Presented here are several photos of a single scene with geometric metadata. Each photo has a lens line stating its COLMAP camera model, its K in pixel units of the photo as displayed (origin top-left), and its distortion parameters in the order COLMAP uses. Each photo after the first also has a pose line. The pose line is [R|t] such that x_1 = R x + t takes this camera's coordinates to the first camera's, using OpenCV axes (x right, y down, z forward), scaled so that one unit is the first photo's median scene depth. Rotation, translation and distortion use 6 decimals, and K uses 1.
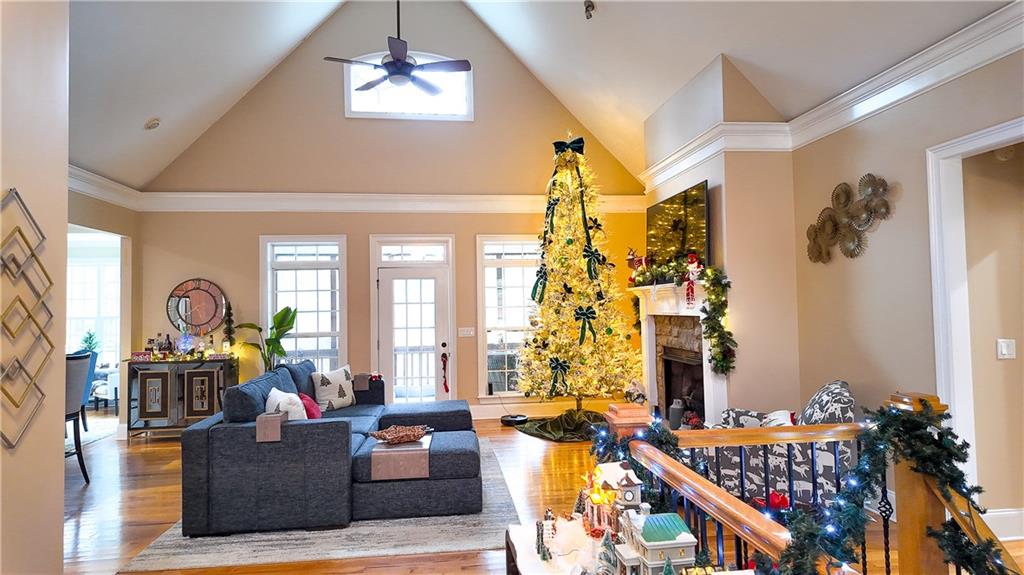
lens RADIAL K [[591.8, 0, 514.8], [0, 591.8, 282.9], [0, 0, 1]] dist [0.015021, -0.020411]
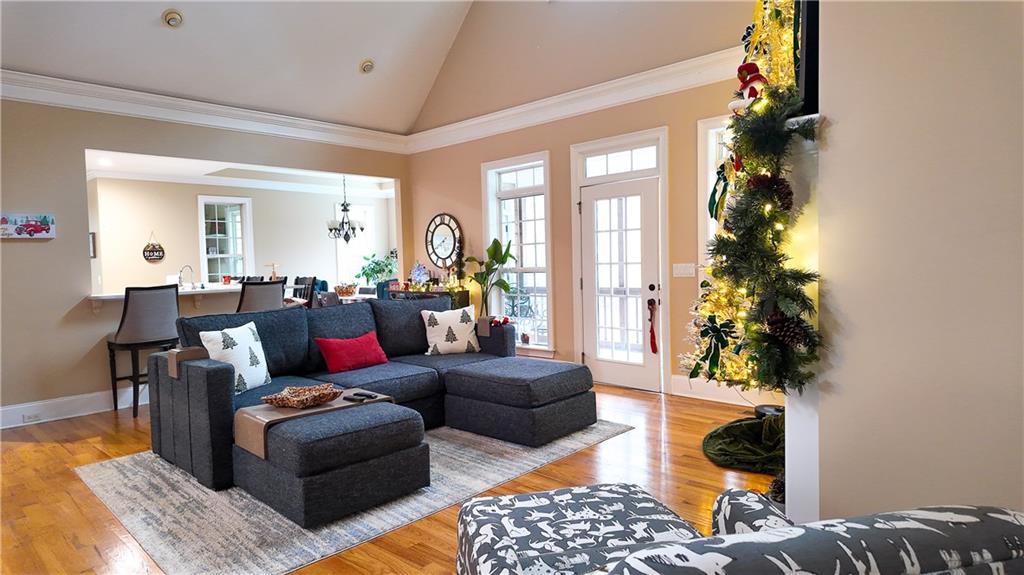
lens RADIAL K [[591.8, 0, 512.7], [0, 591.8, 292.4], [0, 0, 1]] dist [0.015021, -0.020411]
pose [[0.649791, 0.045352, -0.758759, 0.317886], [0.044068, 0.994292, 0.097169, 0.033907], [0.758835, -0.096577, 0.644083, 0.410659]]
